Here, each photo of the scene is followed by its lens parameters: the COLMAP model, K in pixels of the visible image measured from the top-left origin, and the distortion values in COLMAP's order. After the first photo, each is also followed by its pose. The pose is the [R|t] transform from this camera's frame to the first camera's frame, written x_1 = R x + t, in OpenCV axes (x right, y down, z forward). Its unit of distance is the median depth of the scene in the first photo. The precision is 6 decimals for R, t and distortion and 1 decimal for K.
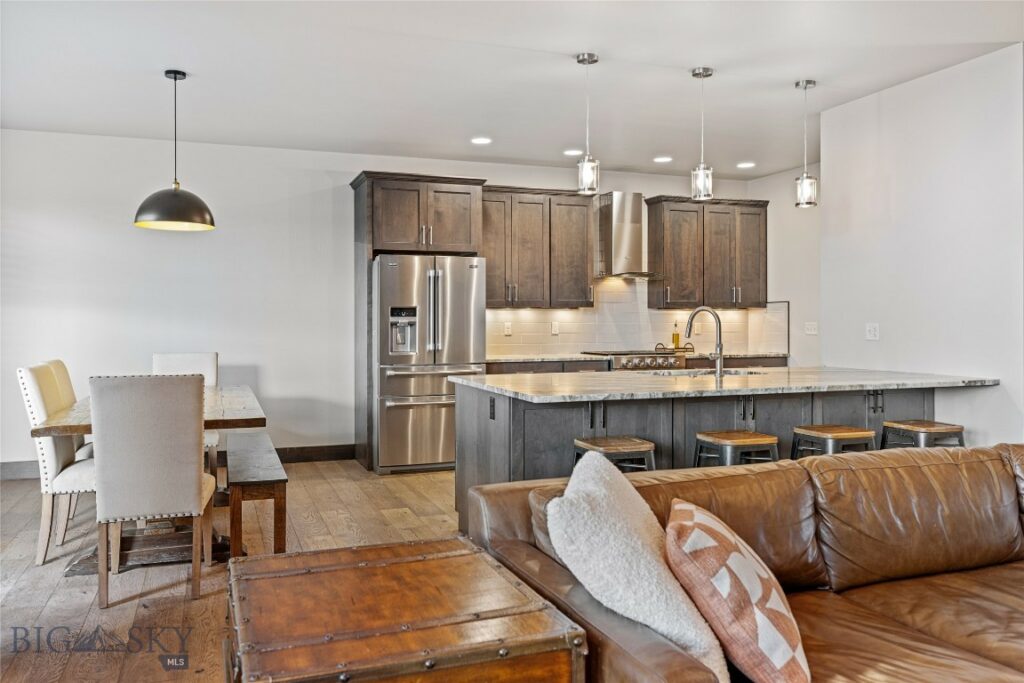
lens RADIAL K [[790.4, 0, 511.4], [0, 790.4, 337.0], [0, 0, 1]] dist [-0.000059, 0.000256]
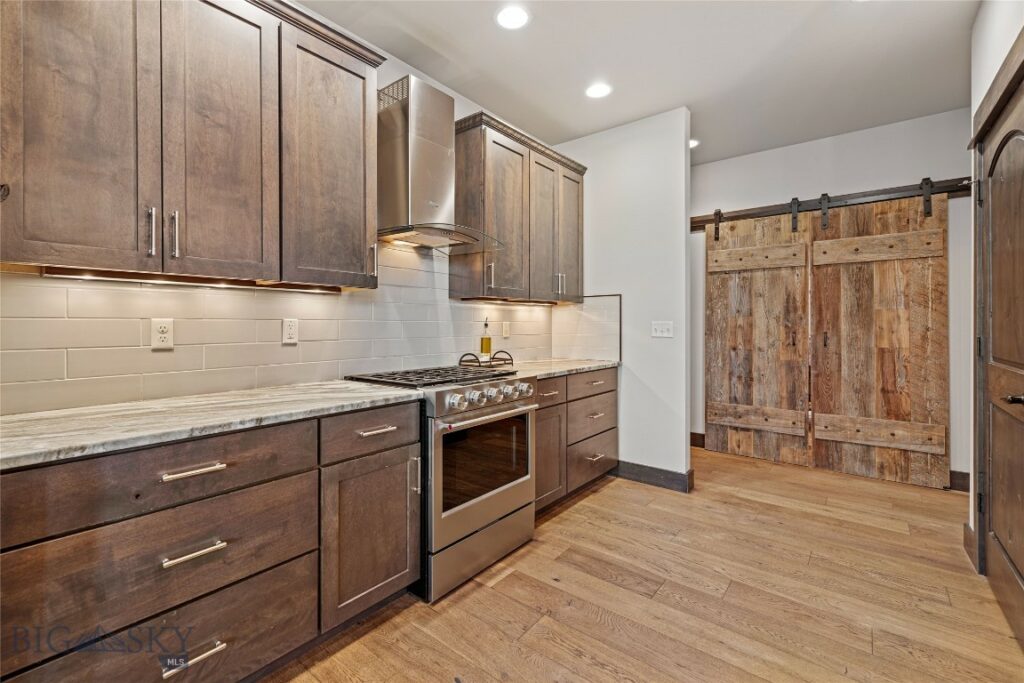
lens RADIAL K [[444.7, 0, 503.8], [0, 444.7, 327.2], [0, 0, 1]] dist [0.002035, 0.000153]
pose [[0.856859, -0.001619, 0.515548, 0.026522], [0.008558, 0.999902, -0.011082, -0.009261], [-0.515480, 0.013908, 0.856789, 0.680860]]
